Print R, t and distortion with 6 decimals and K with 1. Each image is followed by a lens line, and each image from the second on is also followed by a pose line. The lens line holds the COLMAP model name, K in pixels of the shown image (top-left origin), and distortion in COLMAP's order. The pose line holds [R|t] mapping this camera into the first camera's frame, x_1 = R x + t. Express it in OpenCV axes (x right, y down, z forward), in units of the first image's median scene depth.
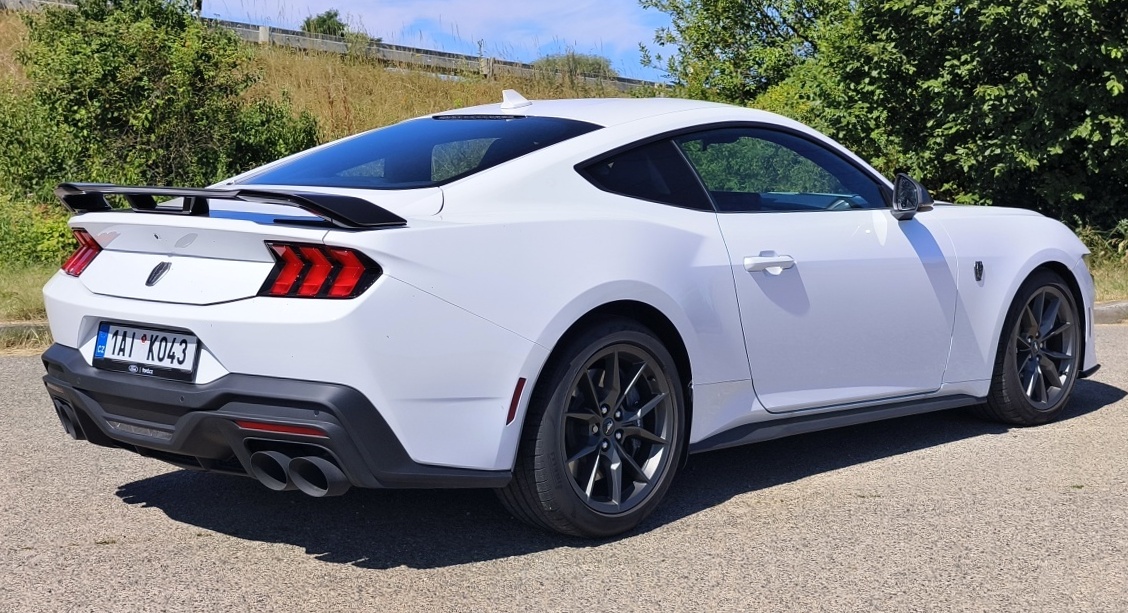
lens RADIAL K [[1734.8, 0, 612.5], [0, 1734.8, 275.3], [0, 0, 1]] dist [-0.011448, -0.137556]
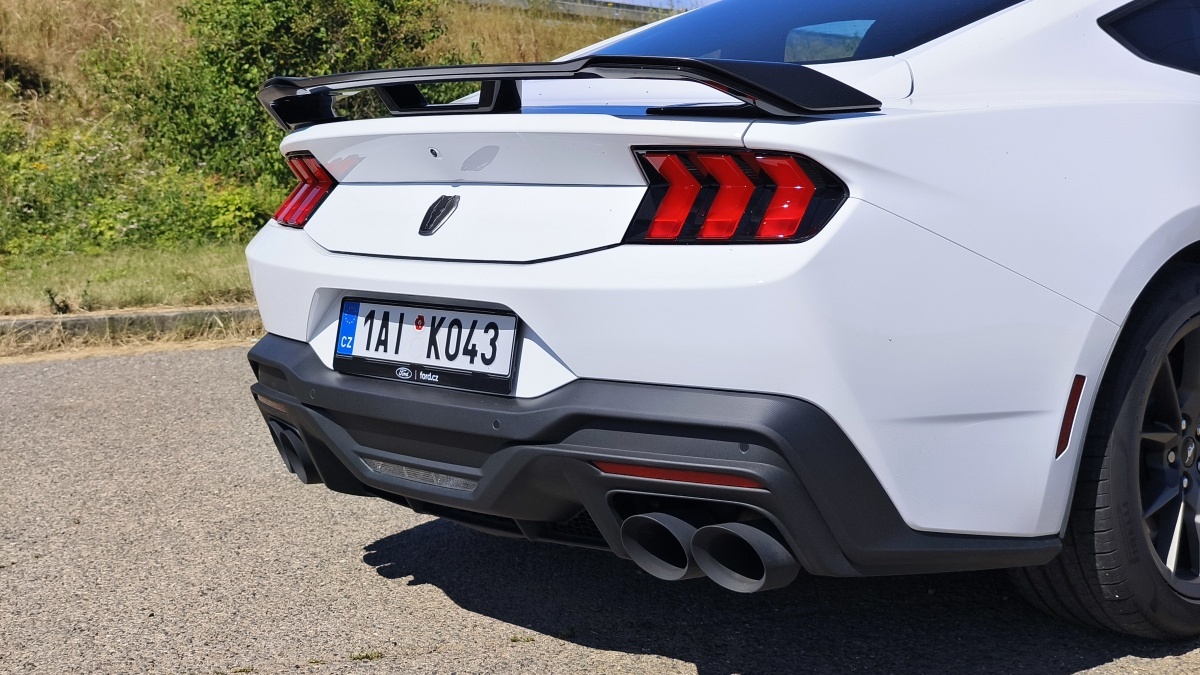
lens RADIAL K [[1759.3, 0, 600.0], [0, 1759.3, 337.5], [0, 0, 1]] dist [-0.030901, -0.023160]
pose [[0.994681, -0.023691, -0.100242, -0.143628], [0.028562, 0.998465, 0.047446, 0.014035], [0.098964, -0.050057, 0.993831, 0.388969]]
